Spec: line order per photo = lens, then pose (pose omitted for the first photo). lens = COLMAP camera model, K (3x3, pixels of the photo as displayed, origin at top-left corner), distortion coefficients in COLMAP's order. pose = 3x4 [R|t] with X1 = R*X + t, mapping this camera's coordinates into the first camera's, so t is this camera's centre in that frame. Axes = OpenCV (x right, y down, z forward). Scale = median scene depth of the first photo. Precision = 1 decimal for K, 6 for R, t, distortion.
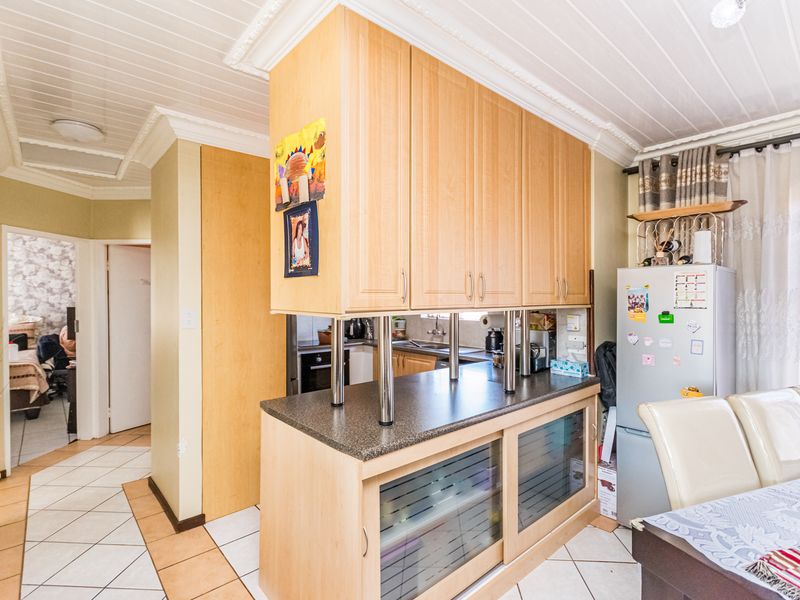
lens RADIAL K [[409.5, 0, 369.0], [0, 409.5, 298.9], [0, 0, 1]] dist [0.007268, 0.002148]
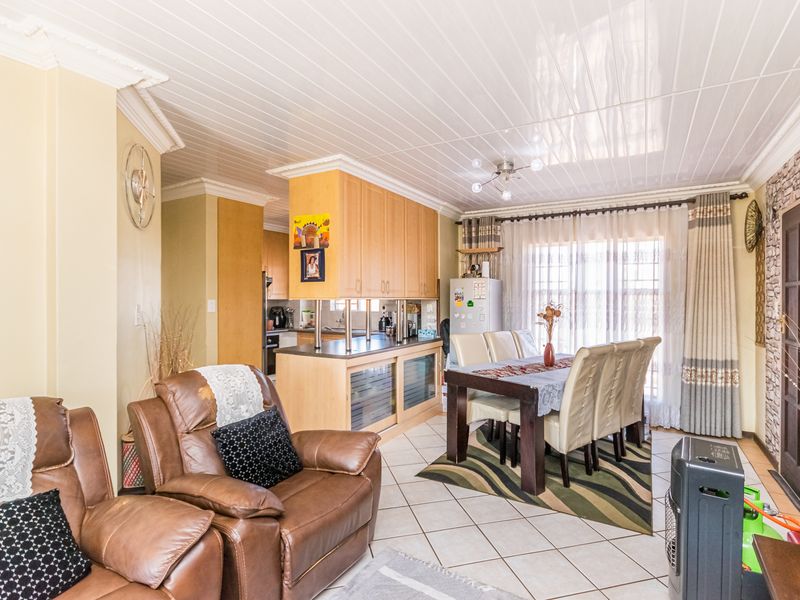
lens RADIAL K [[418.8, 0, 410.4], [0, 418.8, 297.9], [0, 0, 1]] dist [-0.001188, -0.000589]
pose [[0.920900, -0.000027, 0.389798, -0.322061], [0.003341, 0.999964, -0.007826, 0.029273], [-0.389784, 0.008509, 0.920867, -0.718568]]
